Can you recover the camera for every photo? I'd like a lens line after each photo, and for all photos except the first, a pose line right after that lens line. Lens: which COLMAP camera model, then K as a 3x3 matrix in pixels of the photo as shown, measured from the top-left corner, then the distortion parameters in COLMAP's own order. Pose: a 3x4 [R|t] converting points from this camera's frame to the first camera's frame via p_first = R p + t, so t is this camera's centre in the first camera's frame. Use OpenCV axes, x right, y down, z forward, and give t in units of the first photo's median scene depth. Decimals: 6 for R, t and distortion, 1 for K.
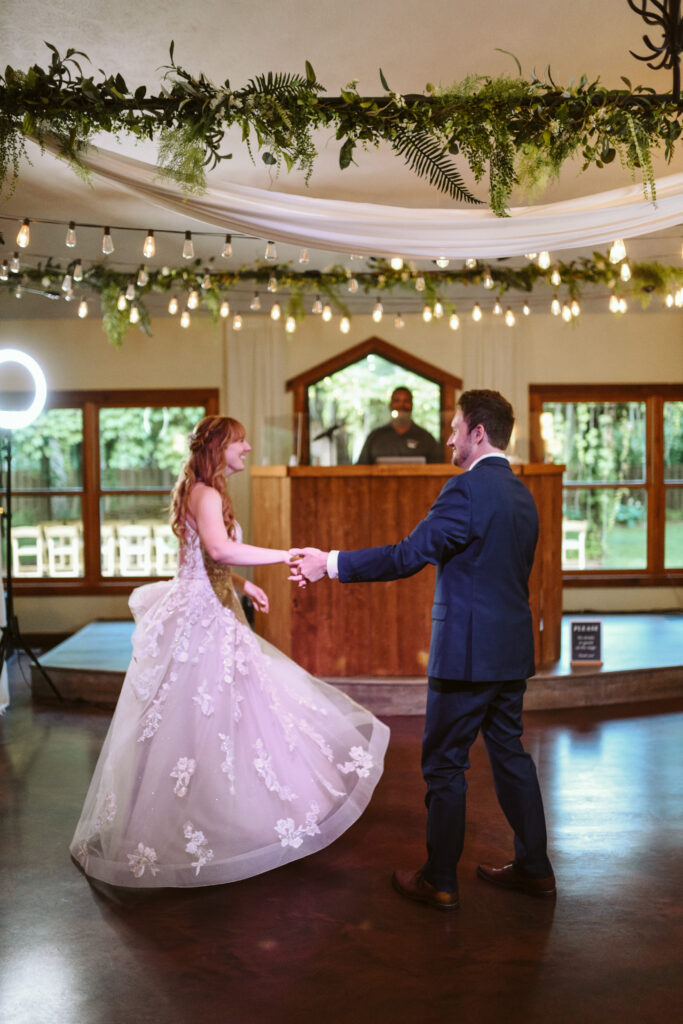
lens RADIAL K [[998.3, 0, 341.5], [0, 998.3, 512.0], [0, 0, 1]] dist [-0.093694, 0.209192]
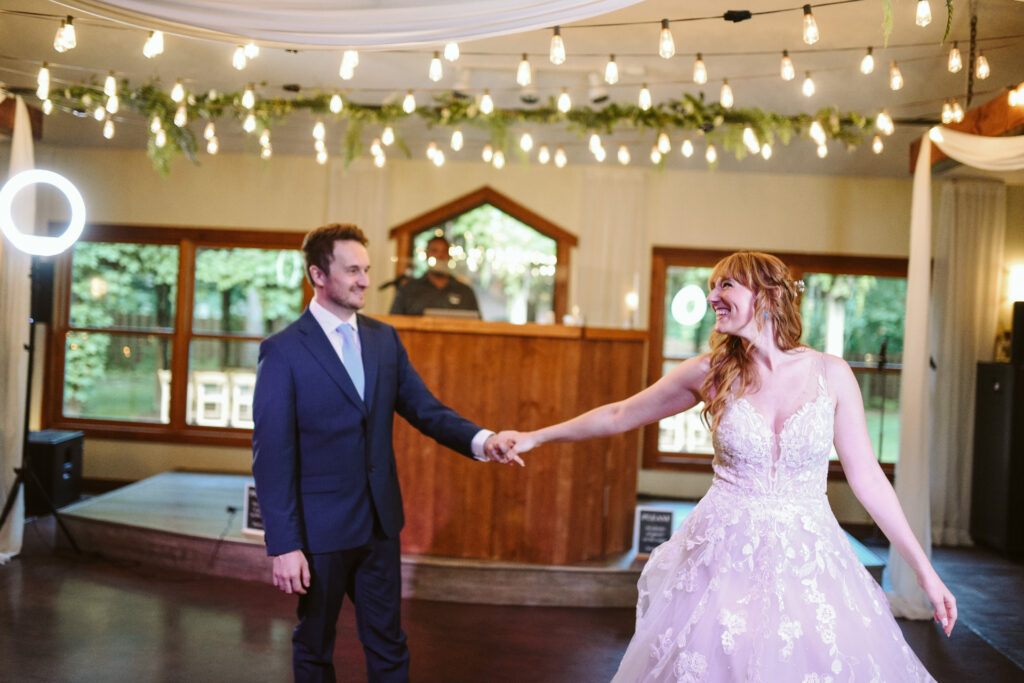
lens RADIAL K [[994.5, 0, 512.0], [0, 994.5, 341.5], [0, 0, 1]] dist [-0.082372, 0.142260]
pose [[0.995368, 0.061387, -0.073994, 0.181510], [-0.064232, 0.997260, -0.036708, 0.001901], [0.071538, 0.041290, 0.996583, 0.114260]]
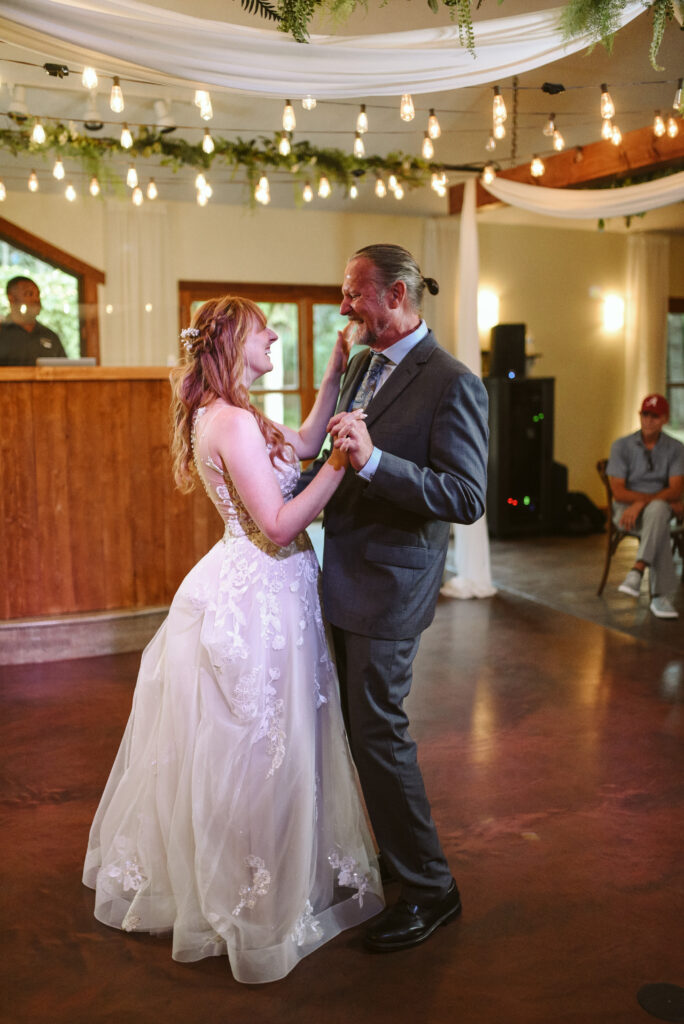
lens RADIAL K [[999.4, 0, 363.6], [0, 999.4, 511.2], [0, 0, 1]] dist [-0.097452, 0.207264]
pose [[0.903552, -0.056085, 0.424792, -0.077465], [0.018048, 0.995498, 0.093046, 0.001018], [-0.428098, -0.076405, 0.900497, 0.122768]]
